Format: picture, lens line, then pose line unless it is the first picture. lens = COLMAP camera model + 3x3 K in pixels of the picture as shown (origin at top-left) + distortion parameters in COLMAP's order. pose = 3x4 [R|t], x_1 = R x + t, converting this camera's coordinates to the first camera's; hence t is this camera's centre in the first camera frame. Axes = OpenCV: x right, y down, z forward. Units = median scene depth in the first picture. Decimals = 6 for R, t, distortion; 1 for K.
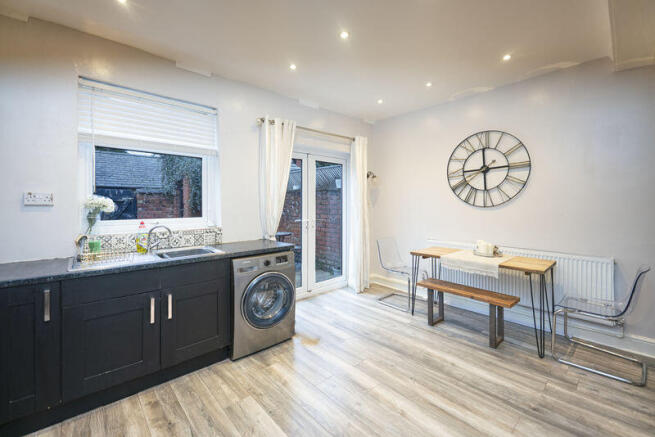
lens RADIAL K [[279.0, 0, 327.4], [0, 279.0, 200.4], [0, 0, 1]] dist [0.000645, 0.000030]
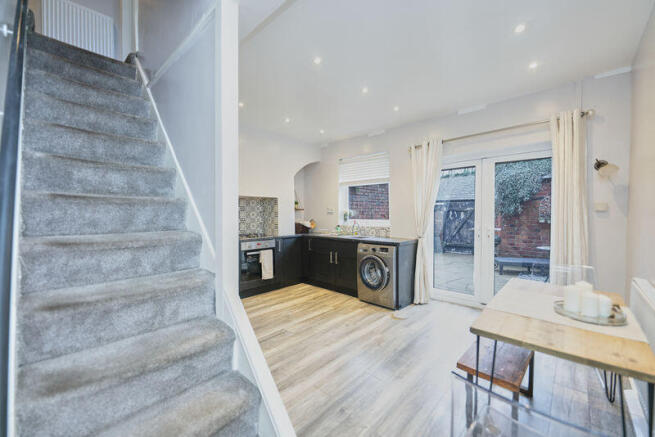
lens RADIAL K [[264.1, 0, 327.5], [0, 264.1, 218.5], [0, 0, 1]] dist [0.000211, 0.000013]
pose [[0.068779, 0.021603, -0.997398, 1.390607], [0.009290, 0.999708, 0.022294, 0.018205], [0.997589, -0.010799, 0.068558, 0.729341]]
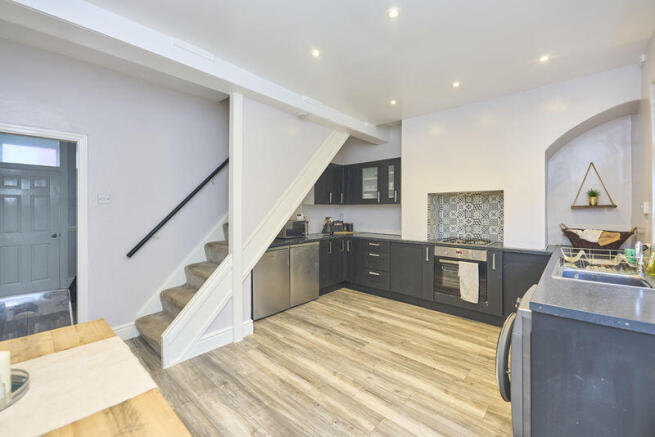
lens RADIAL K [[267.9, 0, 327.4], [0, 267.9, 209.1], [0, 0, 1]] dist [0.001163, 0.000083]
pose [[-0.995970, 0.000976, -0.089677, 0.335389], [0.001457, 0.999985, -0.005296, 0.005432], [0.089670, -0.005405, -0.995957, 1.801902]]
